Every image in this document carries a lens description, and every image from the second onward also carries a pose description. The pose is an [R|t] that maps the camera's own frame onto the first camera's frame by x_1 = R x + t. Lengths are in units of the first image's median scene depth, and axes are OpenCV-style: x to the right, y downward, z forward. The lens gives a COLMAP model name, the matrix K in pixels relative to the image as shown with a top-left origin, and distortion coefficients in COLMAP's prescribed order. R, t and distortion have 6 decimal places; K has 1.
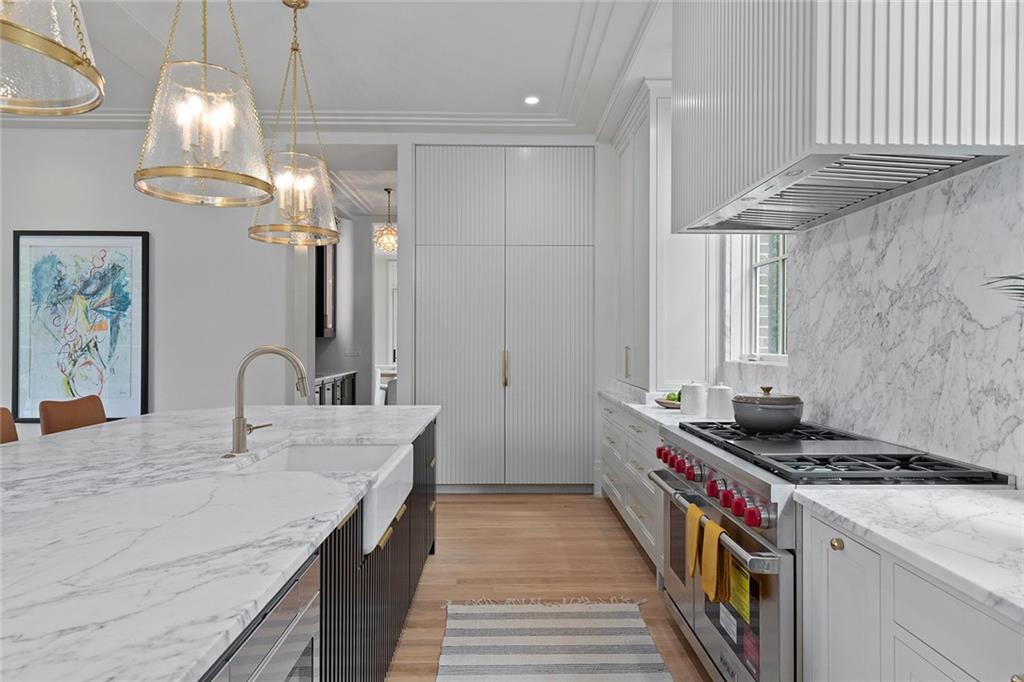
lens RADIAL K [[620.2, 0, 503.9], [0, 620.2, 339.6], [0, 0, 1]] dist [0.000958, 0.004368]
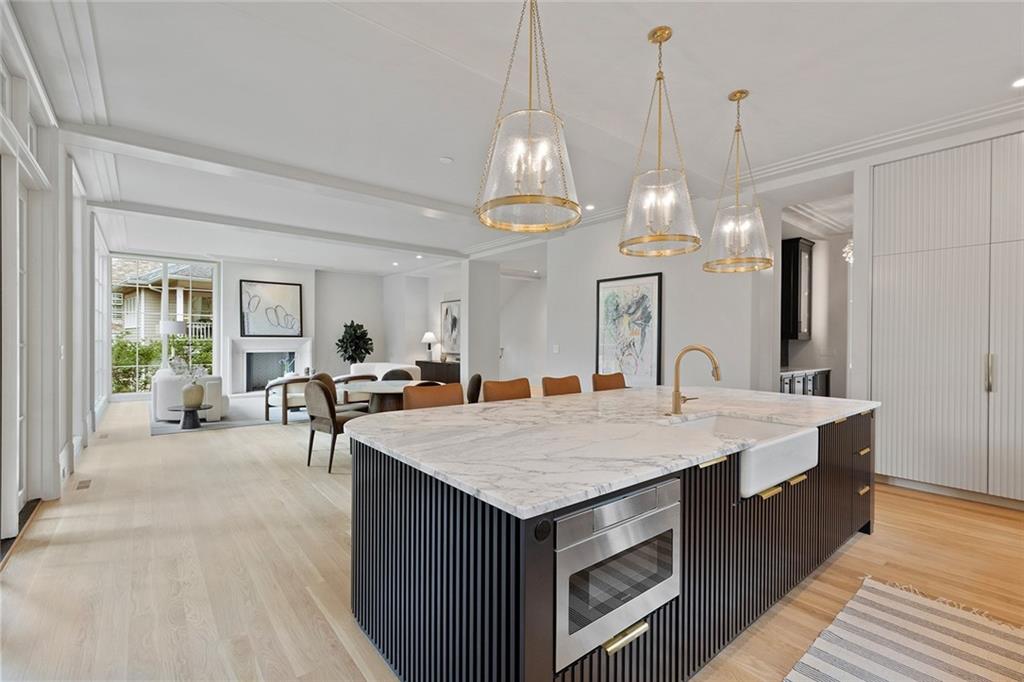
lens RADIAL K [[451.4, 0, 506.4], [0, 451.4, 341.6], [0, 0, 1]] dist [0.000352, 0.000435]
pose [[0.612000, 0.006992, -0.790827, 0.143613], [-0.006179, 0.999973, 0.004058, -0.000020], [0.790834, 0.002403, 0.612026, -0.016781]]
